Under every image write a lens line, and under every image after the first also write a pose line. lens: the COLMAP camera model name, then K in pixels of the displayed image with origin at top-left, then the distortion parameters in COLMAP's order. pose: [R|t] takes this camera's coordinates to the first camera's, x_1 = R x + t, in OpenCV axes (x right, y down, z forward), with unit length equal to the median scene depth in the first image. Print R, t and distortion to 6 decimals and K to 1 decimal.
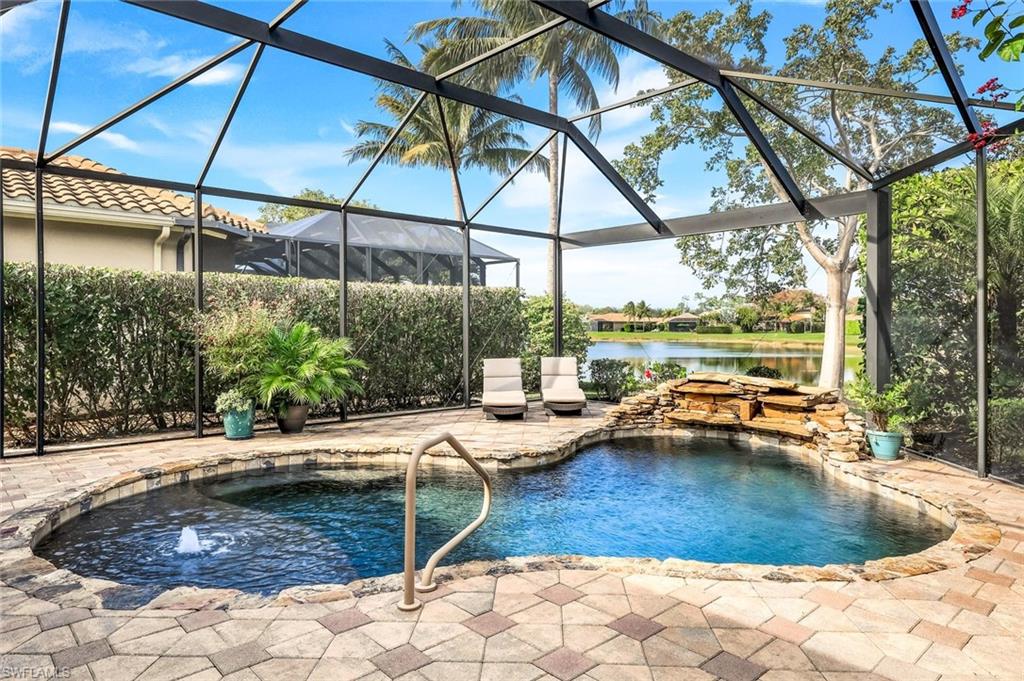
lens RADIAL K [[635.4, 0, 511.3], [0, 635.4, 333.9], [0, 0, 1]] dist [-0.000001, 0.002551]
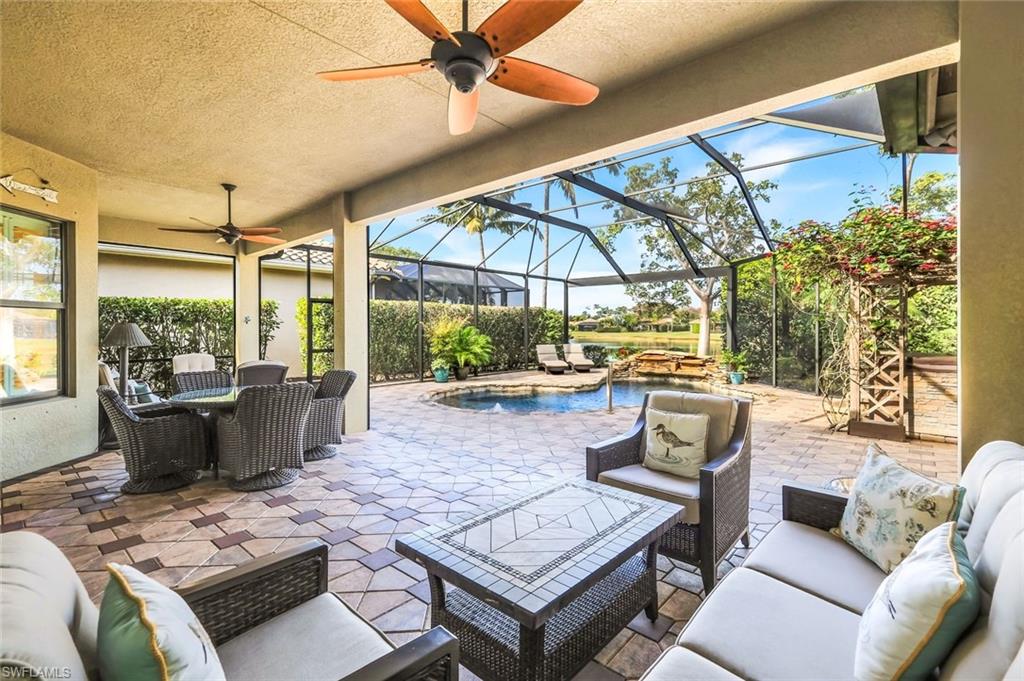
lens RADIAL K [[453.5, 0, 508.0], [0, 453.5, 338.9], [0, 0, 1]] dist [-0.001631, 0.000414]
pose [[0.995149, -0.005019, 0.098250, -0.334107], [0.003796, 0.999913, 0.012635, 0.004101], [-0.098305, -0.012201, 0.995082, -0.469002]]
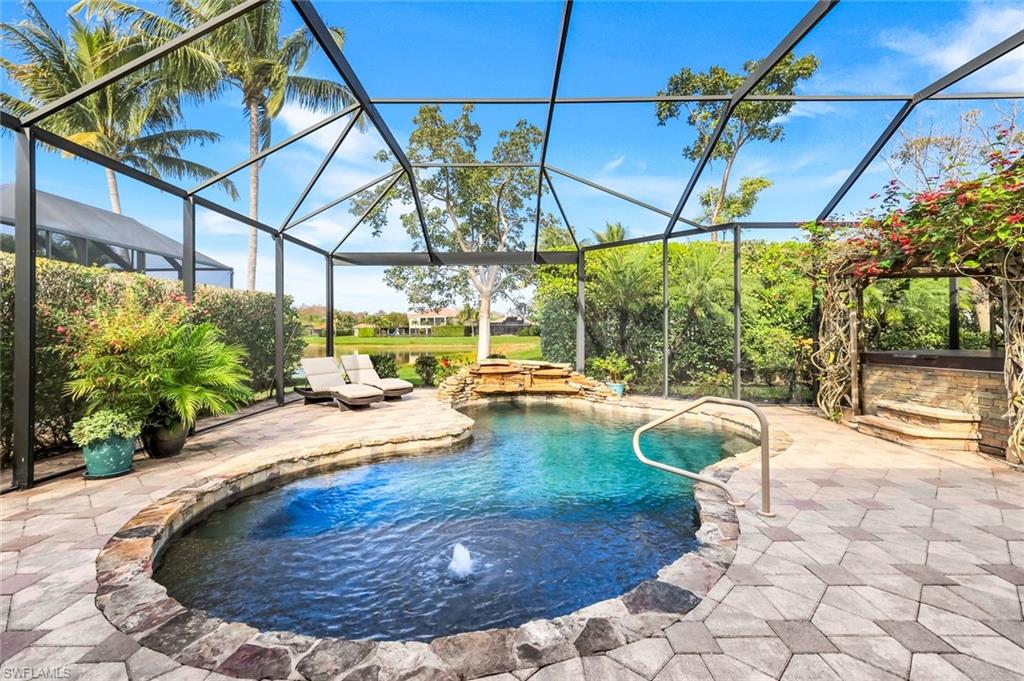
lens RADIAL K [[453.5, 0, 509.0], [0, 453.5, 332.1], [0, 0, 1]] dist [-0.001631, 0.000414]
pose [[0.678879, -0.008763, 0.734198, -0.470123], [0.018441, 0.999817, -0.005118, 0.004760], [-0.734019, 0.017014, 0.678916, 0.262010]]
